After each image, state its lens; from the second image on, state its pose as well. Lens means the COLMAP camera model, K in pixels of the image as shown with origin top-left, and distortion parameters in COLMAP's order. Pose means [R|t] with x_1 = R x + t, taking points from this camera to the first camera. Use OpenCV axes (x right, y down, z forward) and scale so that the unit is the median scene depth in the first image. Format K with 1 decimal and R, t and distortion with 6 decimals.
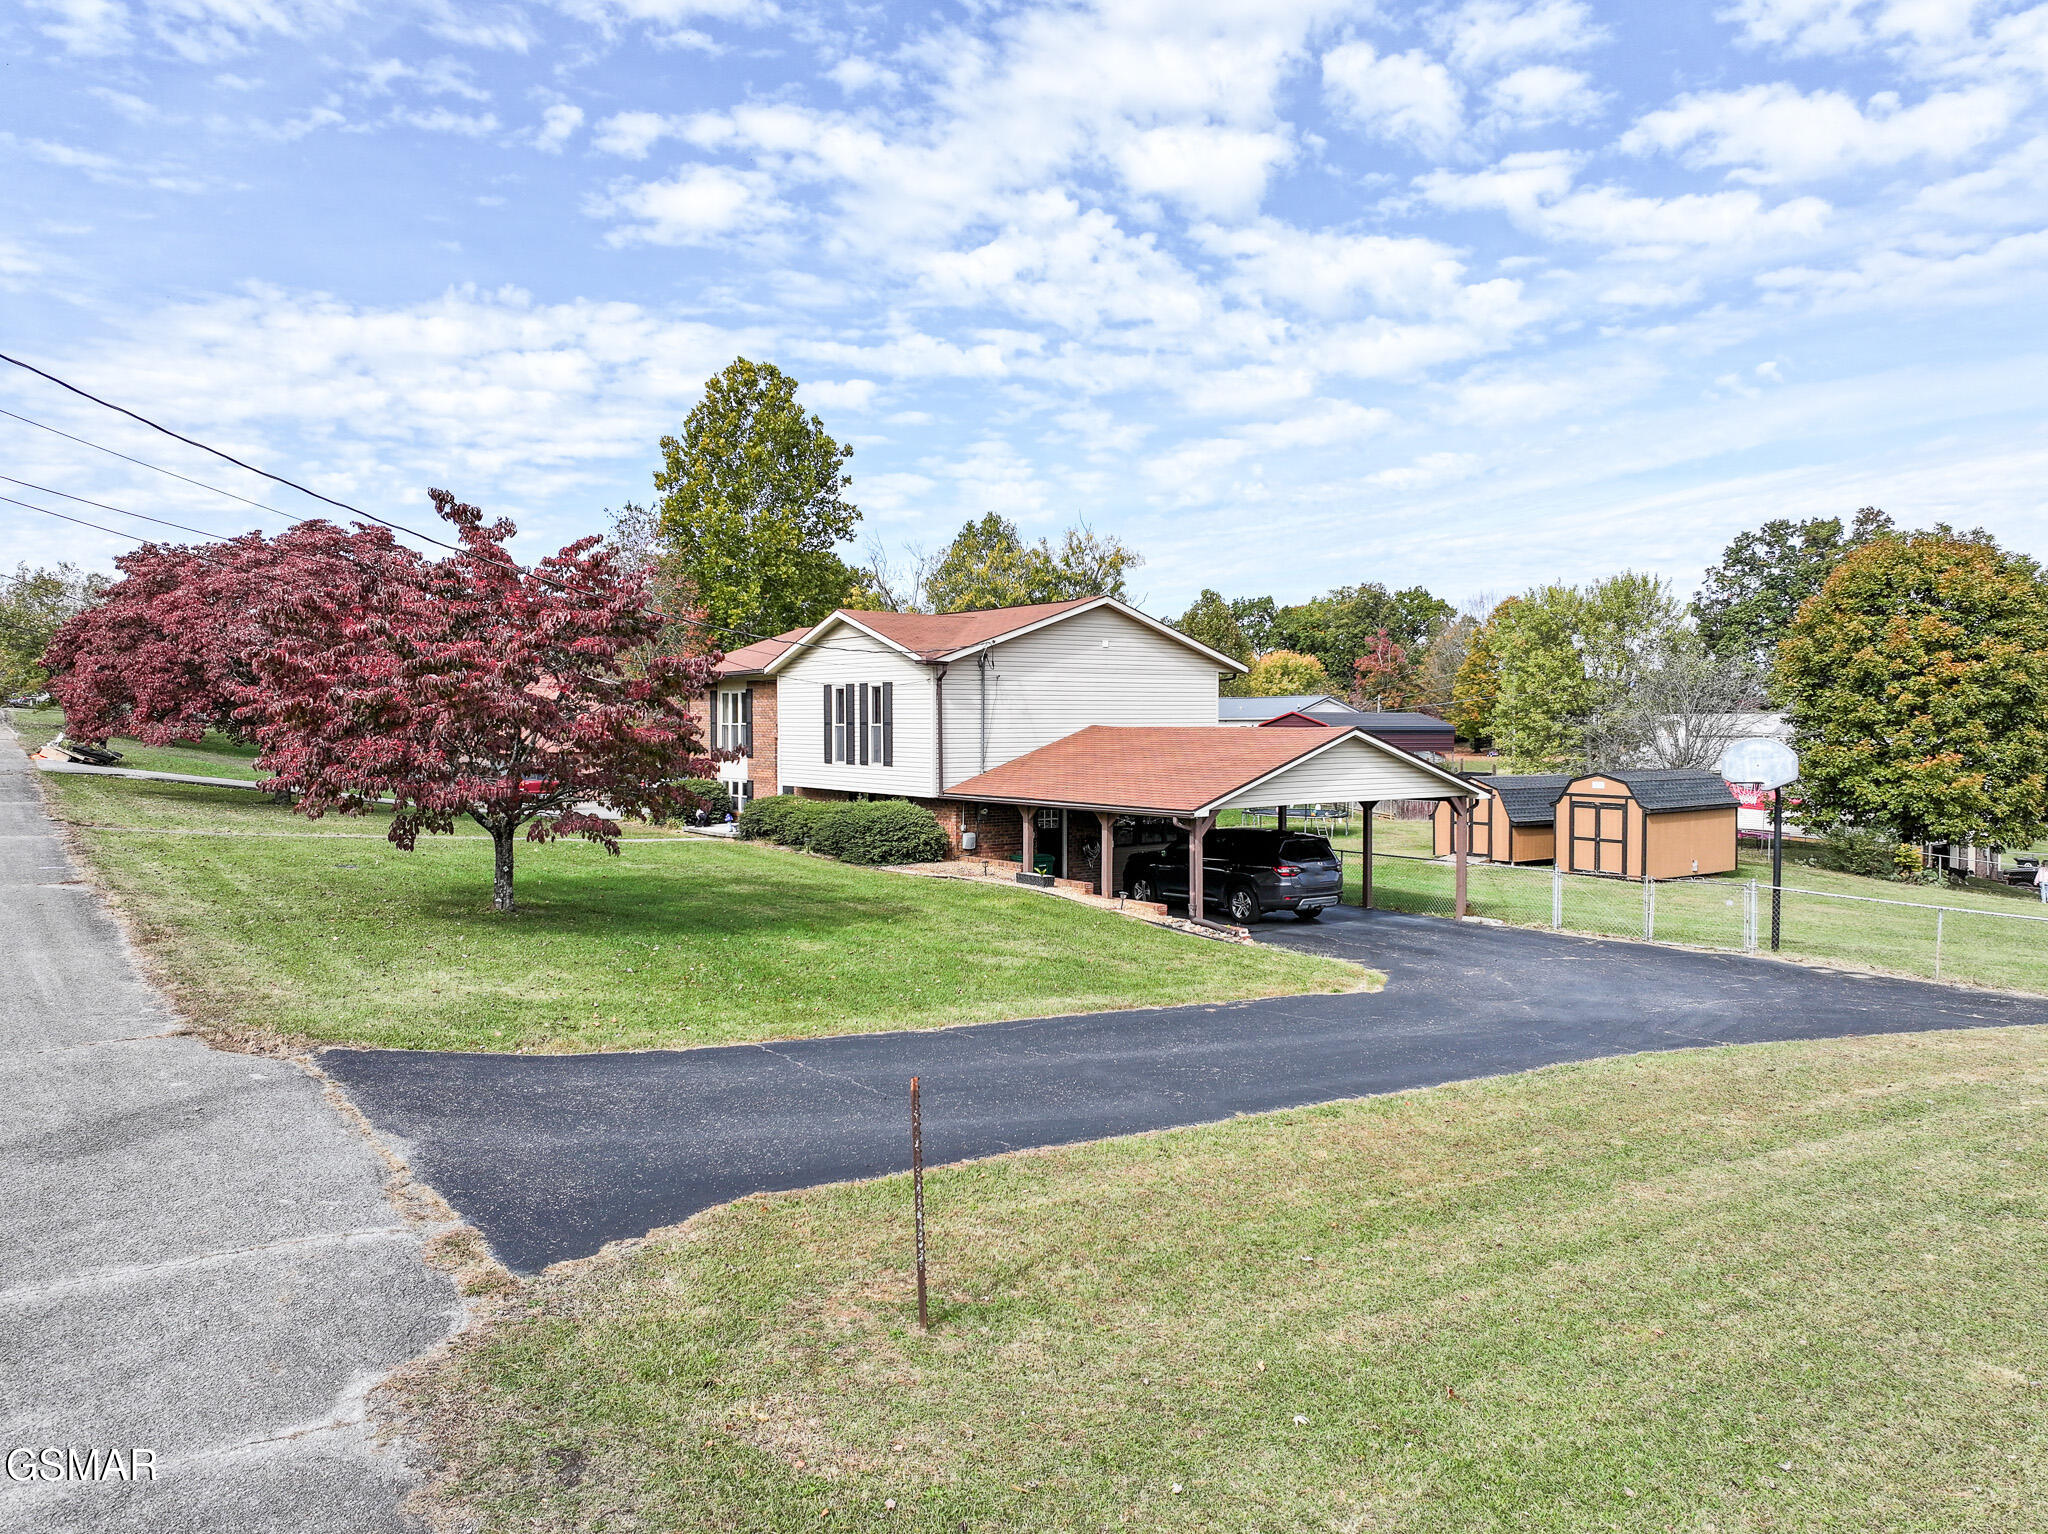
lens RADIAL K [[1407.4, 0, 1079.8], [0, 1407.4, 807.1], [0, 0, 1]] dist [0.003349, 0.010254]
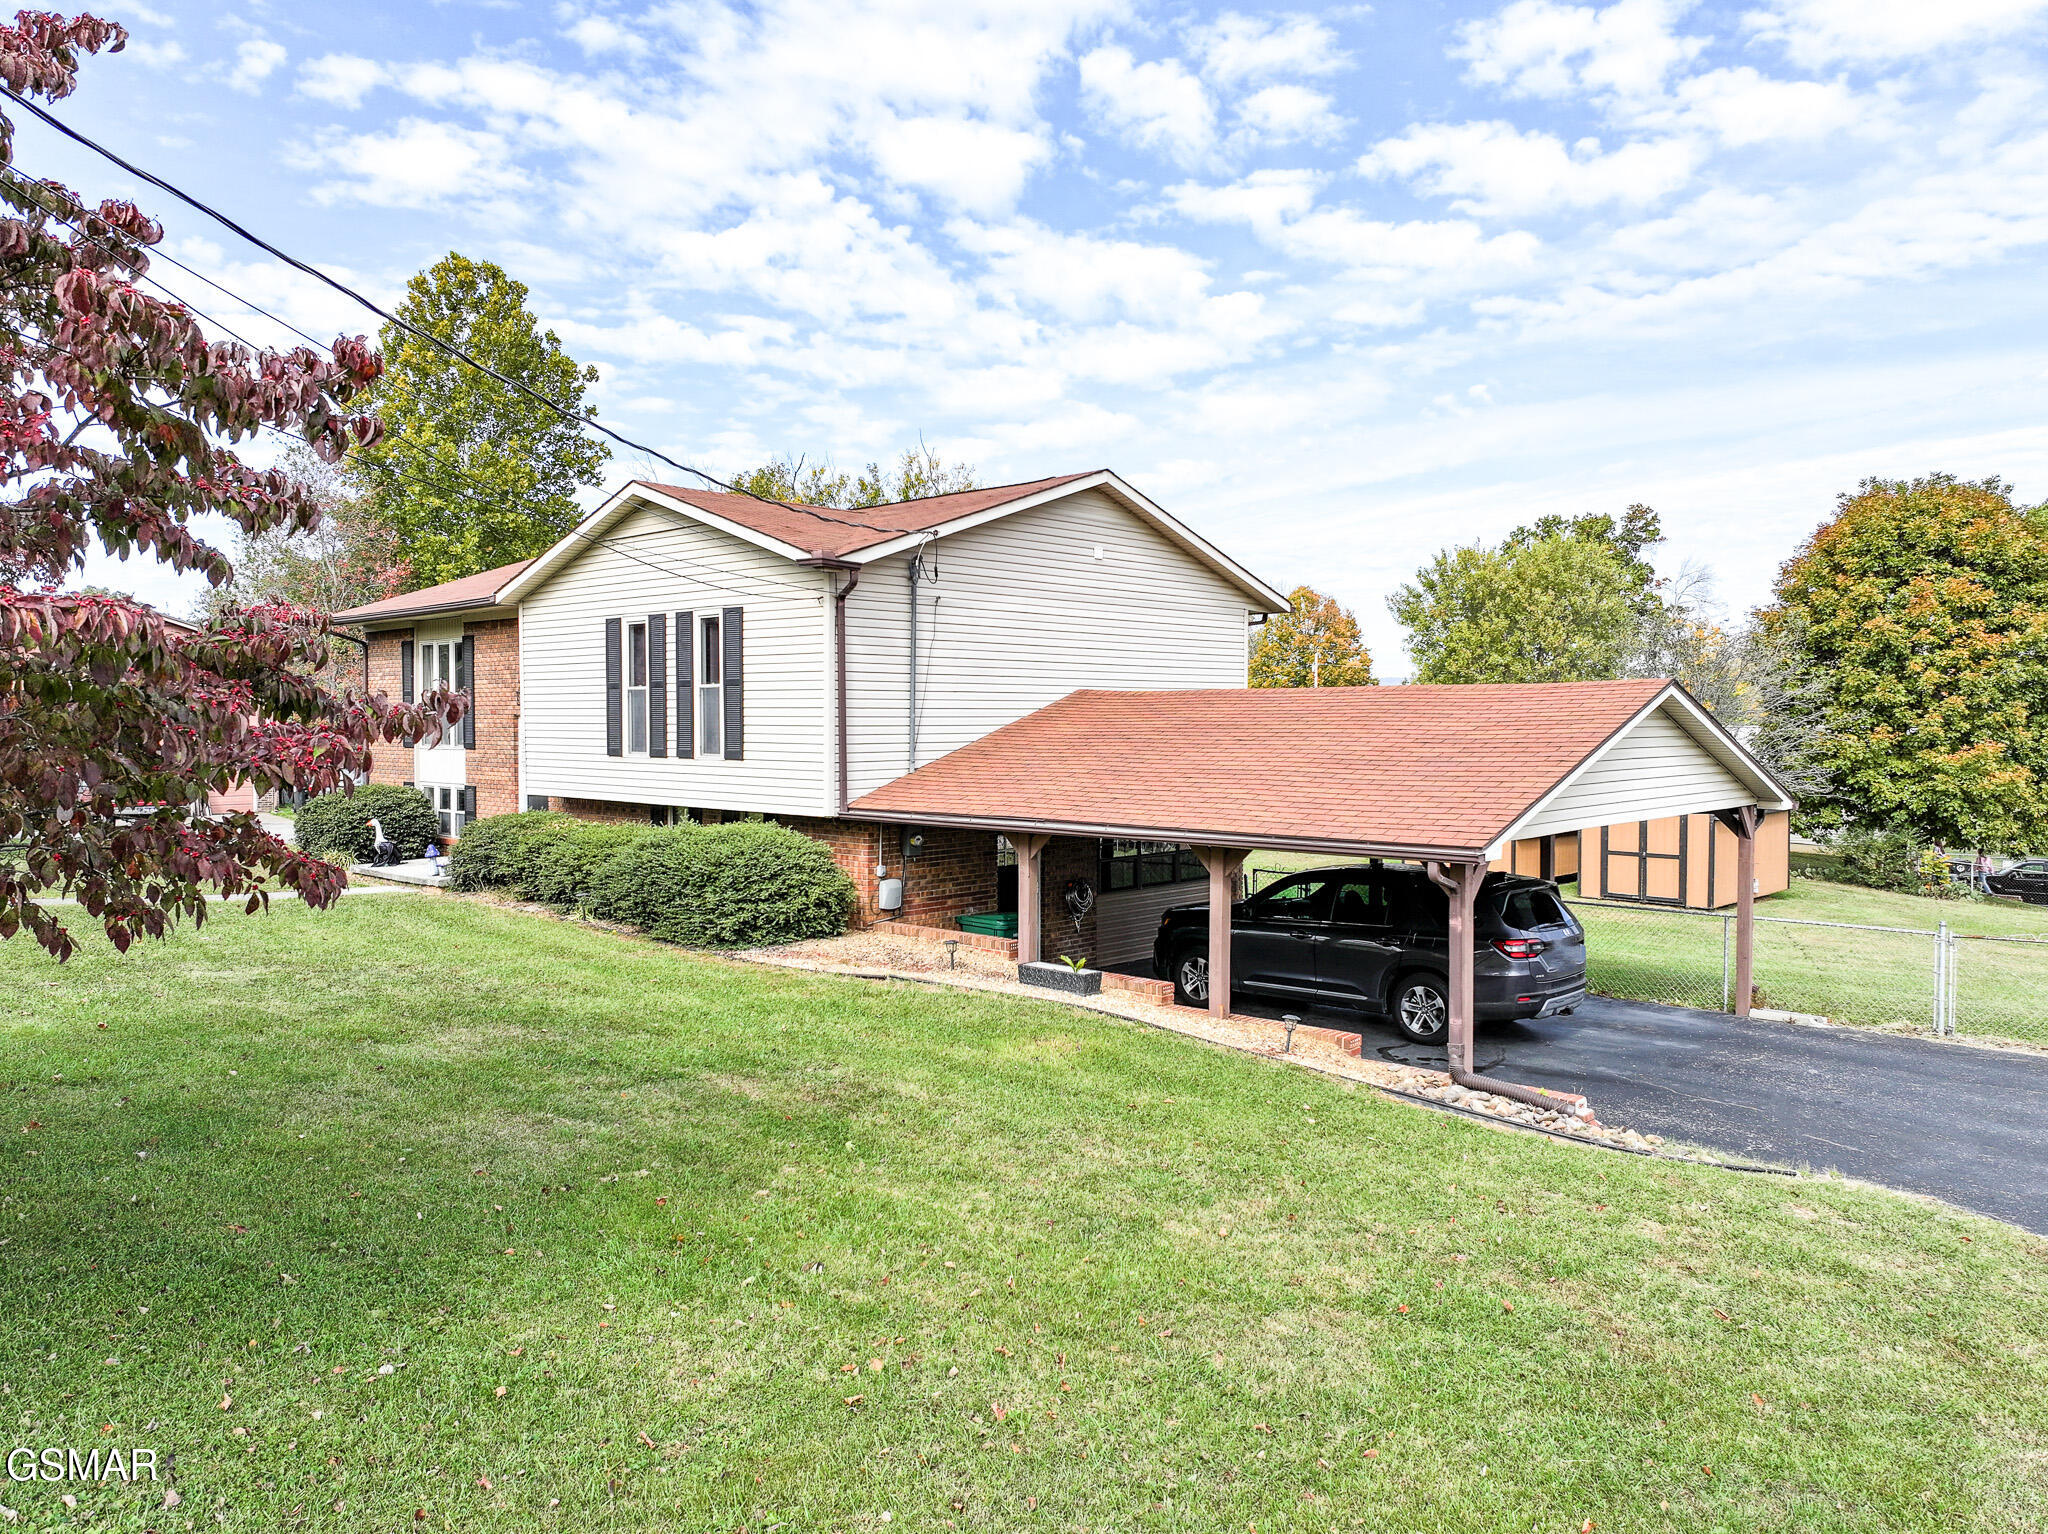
lens RADIAL K [[1411.6, 0, 1058.6], [0, 1411.6, 706.3], [0, 0, 1]] dist [0.006457, 0.007492]
pose [[0.986225, 0.001203, 0.165403, -0.036420], [0.010567, 0.997472, -0.070264, -0.003446], [-0.165069, 0.071044, 0.983720, 0.155201]]
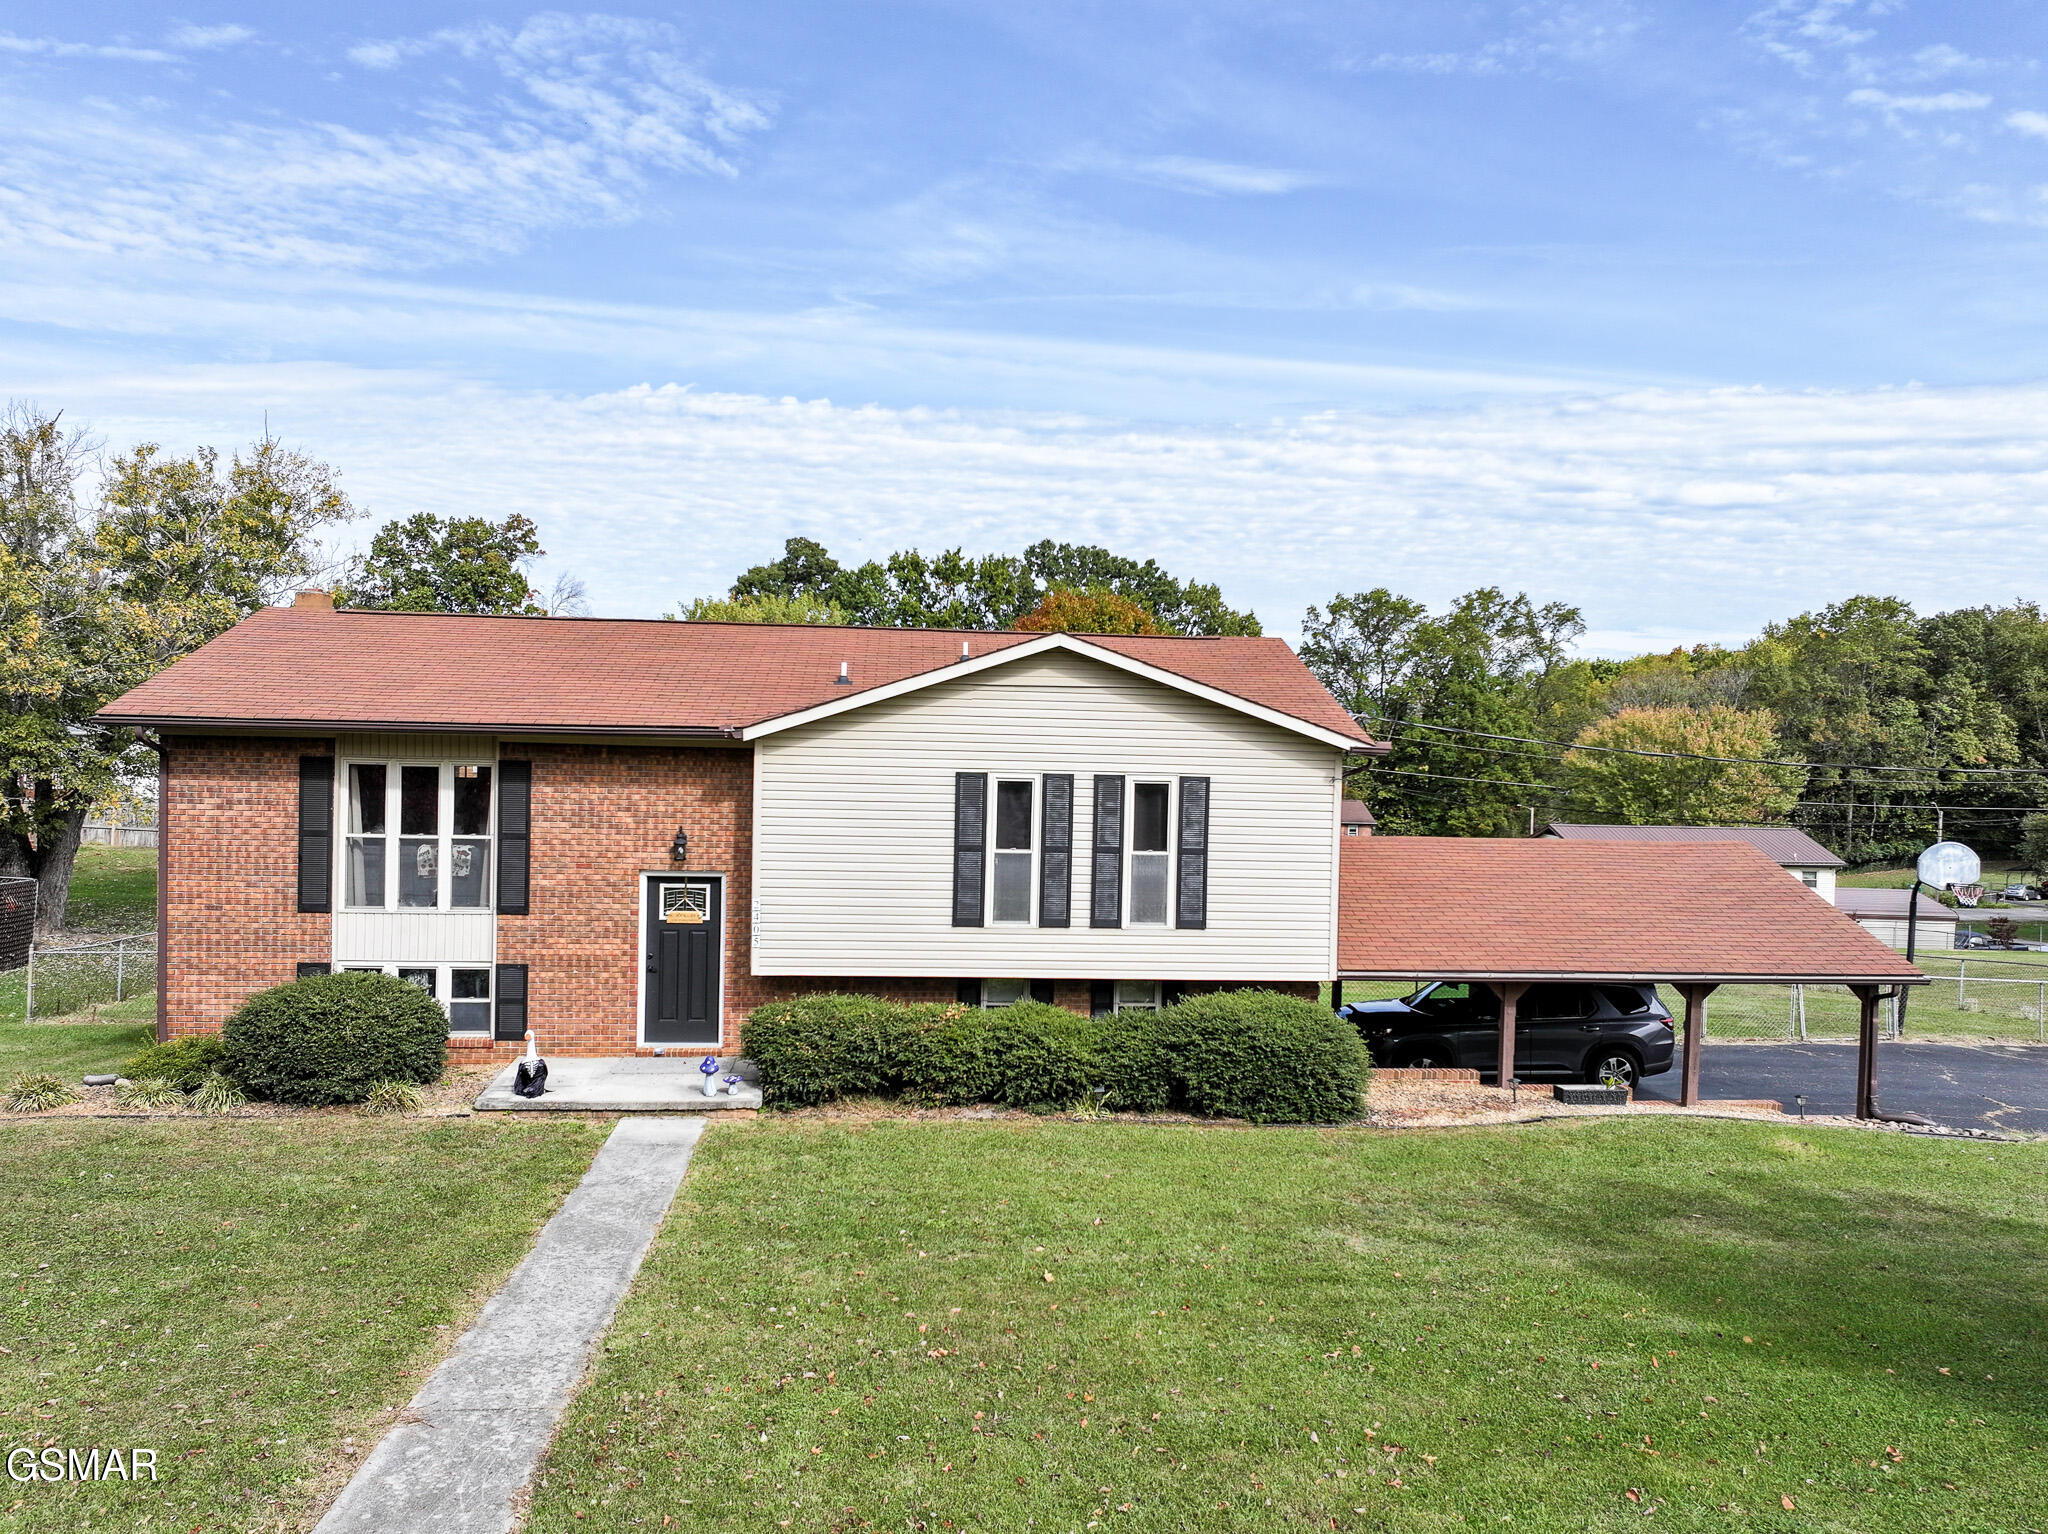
lens RADIAL K [[1470.0, 0, 1024.0], [0, 1470.0, 767.0], [0, 0, 1]] dist [-0.002181, 0.012375]
pose [[0.542471, -0.008143, 0.840035, -0.229883], [0.026958, 0.999607, -0.007719, -0.031627], [-0.839642, 0.026833, 0.542477, 0.265025]]
